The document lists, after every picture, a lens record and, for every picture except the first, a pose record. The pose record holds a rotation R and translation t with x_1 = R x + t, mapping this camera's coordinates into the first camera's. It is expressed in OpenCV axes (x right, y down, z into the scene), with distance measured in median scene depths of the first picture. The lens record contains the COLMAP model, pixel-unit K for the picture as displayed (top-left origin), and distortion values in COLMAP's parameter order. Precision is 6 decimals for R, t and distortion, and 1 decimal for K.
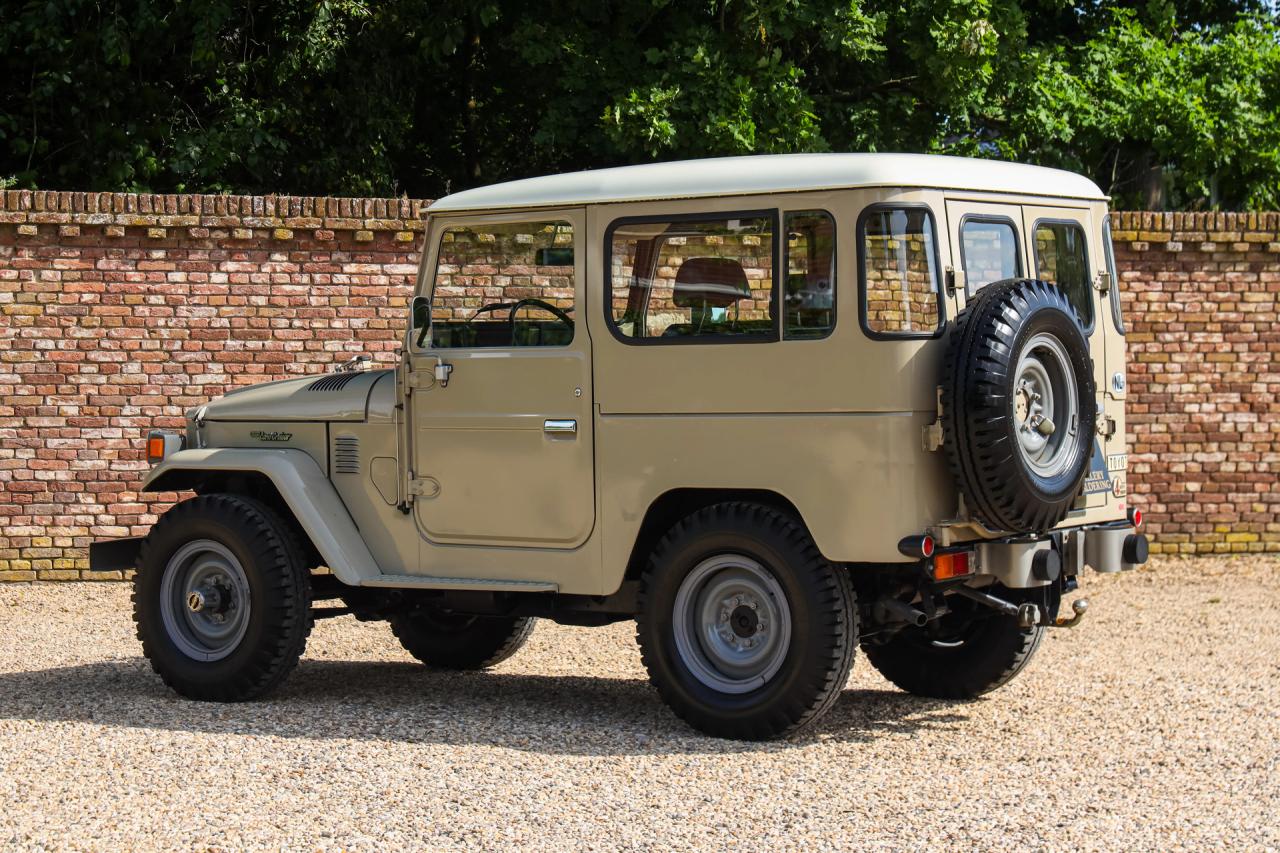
lens RADIAL K [[2901.5, 0, 673.9], [0, 2901.5, 431.1], [0, 0, 1]] dist [0.230515, 0.073735]
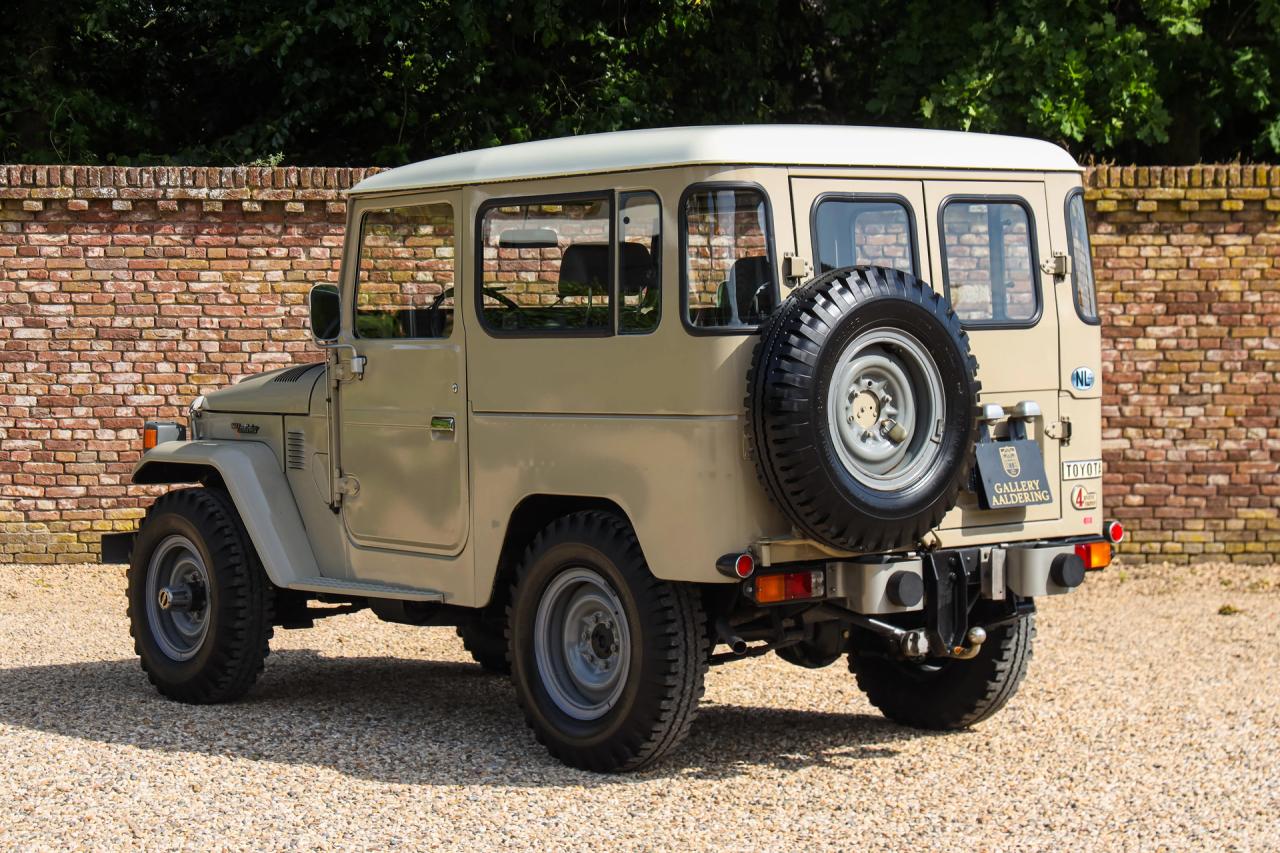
lens RADIAL K [[2969.7, 0, 640.0], [0, 2969.7, 426.5], [0, 0, 1]] dist [0.294708, -0.120074]
pose [[0.958581, 0.009233, -0.284670, 0.176750], [-0.005446, 0.999886, 0.014089, -0.008963], [0.284767, -0.011955, 0.958522, 0.062847]]
